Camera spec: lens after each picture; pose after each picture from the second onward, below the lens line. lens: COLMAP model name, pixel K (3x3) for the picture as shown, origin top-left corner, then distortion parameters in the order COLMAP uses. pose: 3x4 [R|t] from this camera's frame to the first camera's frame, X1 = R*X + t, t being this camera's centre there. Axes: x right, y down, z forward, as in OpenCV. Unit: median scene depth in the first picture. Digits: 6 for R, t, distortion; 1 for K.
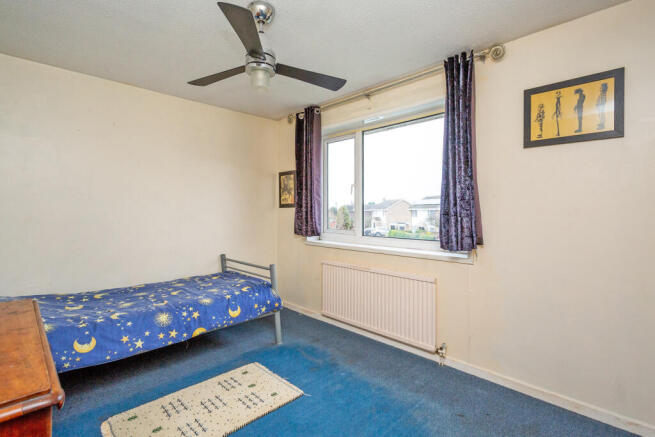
lens RADIAL K [[325.3, 0, 327.5], [0, 325.3, 218.5], [0, 0, 1]] dist [-0.000959, -0.000113]
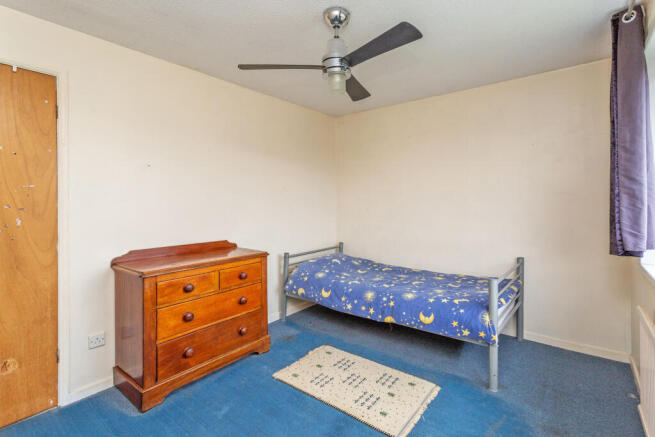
lens RADIAL K [[301.7, 0, 329.2], [0, 301.7, 209.3], [0, 0, 1]] dist [0.000259, -0.000144]
pose [[0.112881, 0.002784, -0.993605, 0.605856], [-0.026738, 0.999642, -0.000237, -0.015297], [0.993249, 0.026594, 0.112916, 0.702292]]
